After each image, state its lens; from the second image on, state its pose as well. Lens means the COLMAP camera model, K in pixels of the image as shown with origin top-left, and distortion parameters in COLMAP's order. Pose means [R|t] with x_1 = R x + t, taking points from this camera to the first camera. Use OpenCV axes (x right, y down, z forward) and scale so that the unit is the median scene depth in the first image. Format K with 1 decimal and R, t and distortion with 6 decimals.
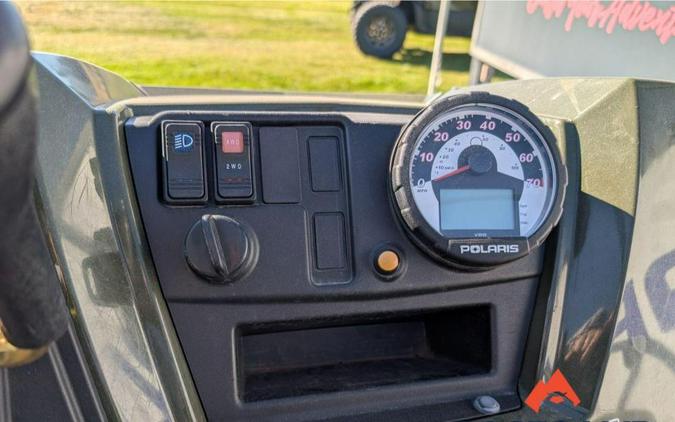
lens RADIAL K [[494.7, 0, 338.4], [0, 494.7, 248.8], [0, 0, 1]] dist [0.039733, 0.000733]
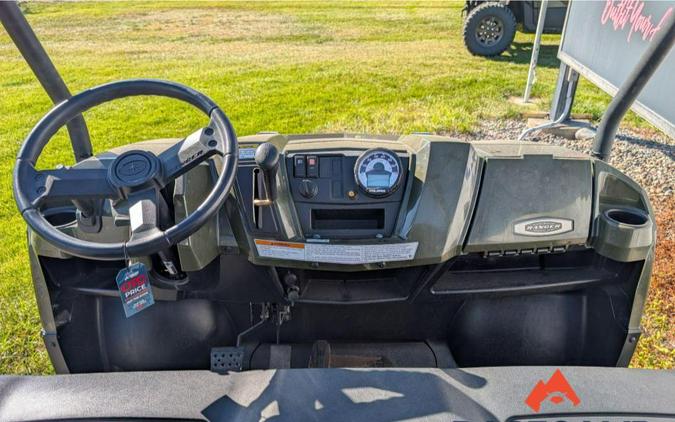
lens RADIAL K [[494.7, 0, 338.4], [0, 494.7, 248.8], [0, 0, 1]] dist [0.039733, 0.000733]
pose [[0.970711, 0.046868, -0.235633, 0.778743], [-0.041495, 0.998754, 0.027714, 0.291364], [0.236638, -0.017125, 0.971447, -2.274778]]
